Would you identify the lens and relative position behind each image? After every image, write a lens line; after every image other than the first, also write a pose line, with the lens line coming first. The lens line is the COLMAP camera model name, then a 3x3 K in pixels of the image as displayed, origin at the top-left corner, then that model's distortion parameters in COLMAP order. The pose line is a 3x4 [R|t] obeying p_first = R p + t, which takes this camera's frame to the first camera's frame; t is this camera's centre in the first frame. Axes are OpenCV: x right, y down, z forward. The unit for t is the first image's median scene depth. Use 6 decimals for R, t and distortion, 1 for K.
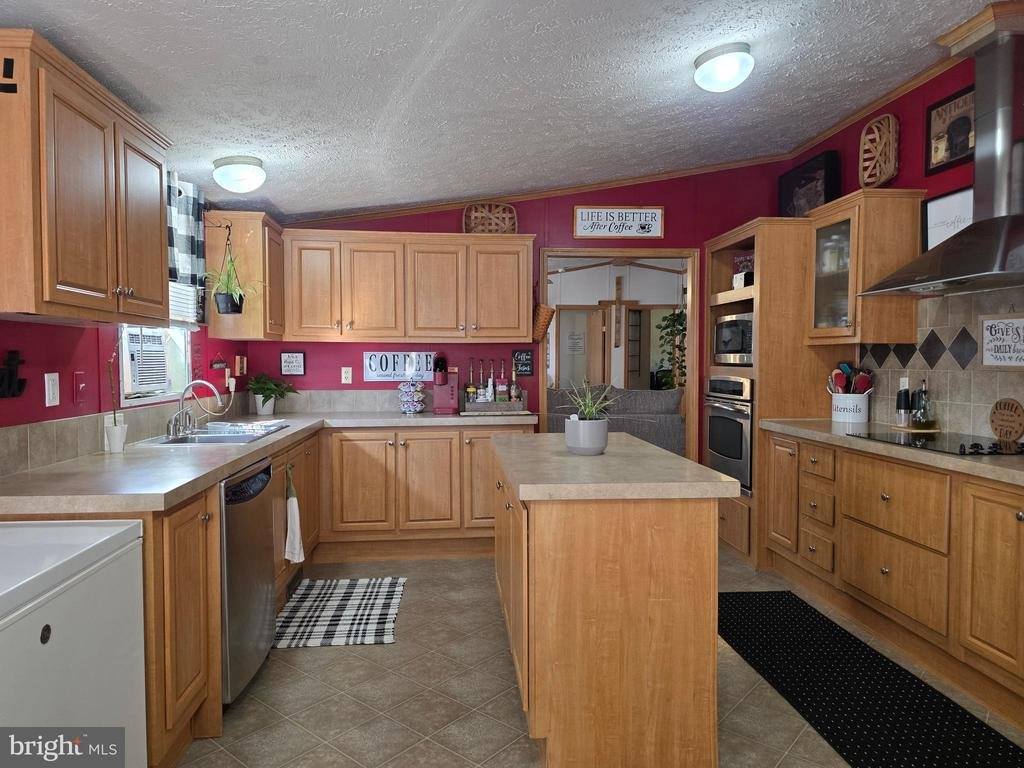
lens RADIAL K [[676.9, 0, 505.8], [0, 676.9, 387.2], [0, 0, 1]] dist [0.001276, -0.002557]
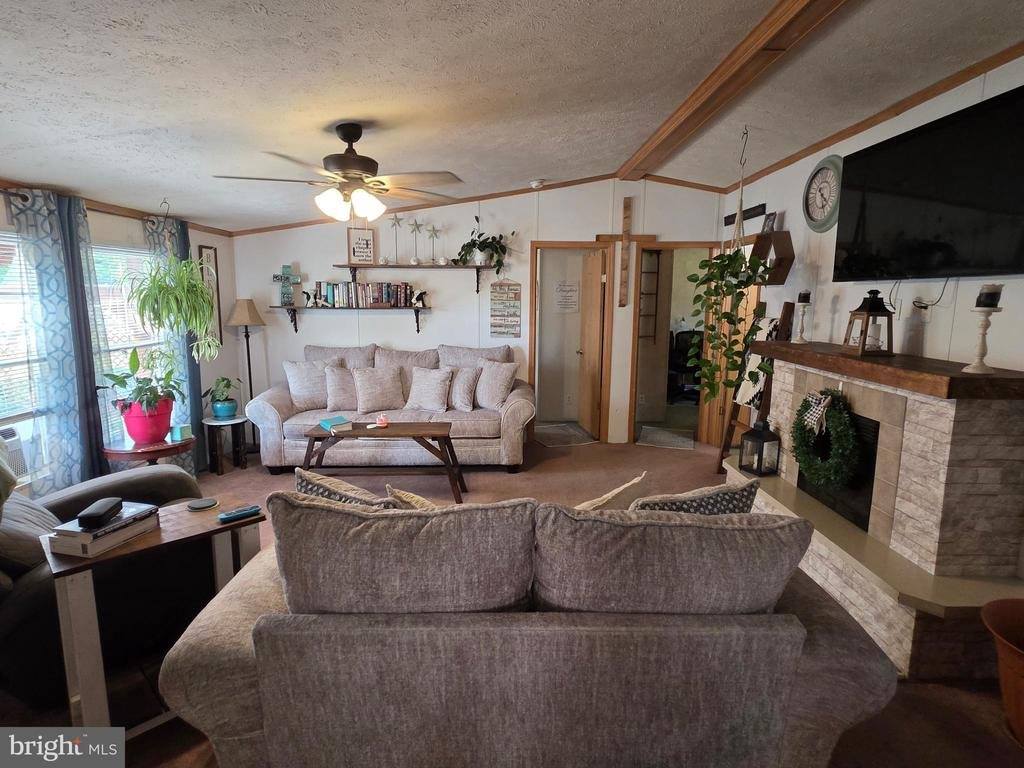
lens RADIAL K [[552.4, 0, 517.8], [0, 552.4, 383.1], [0, 0, 1]] dist [-0.002451, 0.001151]
pose [[0.998987, 0.013435, -0.042937, 0.086222], [-0.008359, 0.993179, 0.116298, -0.046684], [0.044206, -0.115822, 0.992286, 0.447055]]
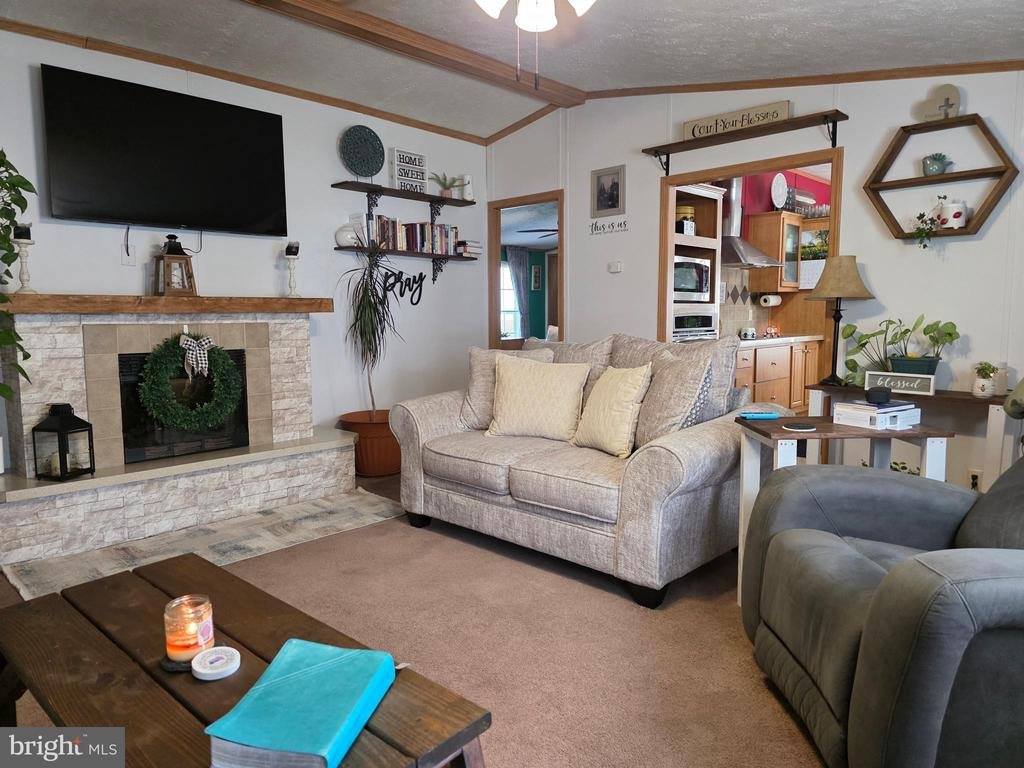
lens RADIAL K [[676.9, 0, 513.2], [0, 676.9, 382.3], [0, 0, 1]] dist [0.001276, -0.002557]
pose [[-0.686221, -0.070424, 0.723976, -0.140924], [0.034318, 0.991059, 0.128933, -0.024750], [-0.726583, 0.113322, -0.677669, 0.869753]]
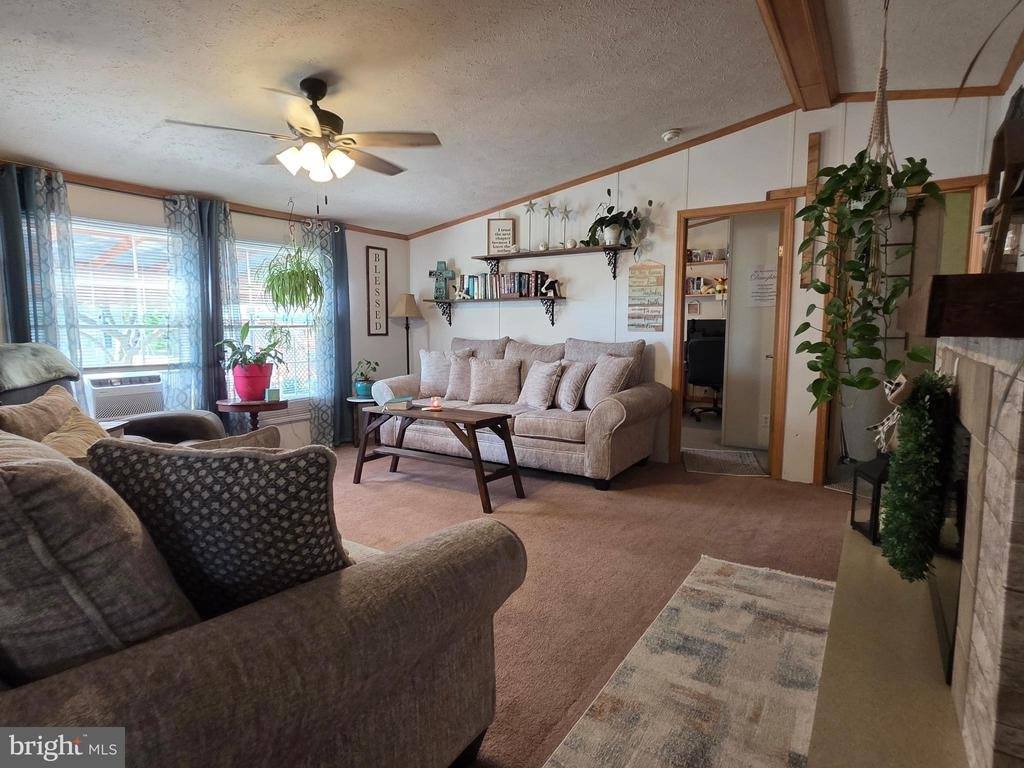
lens RADIAL K [[552.4, 0, 509.4], [0, 552.4, 381.8], [0, 0, 1]] dist [-0.002451, 0.001151]
pose [[0.791514, 0.062794, -0.607916, 0.240767], [-0.024659, 0.997179, 0.070896, -0.015576], [0.610653, -0.041124, 0.790830, 0.567416]]
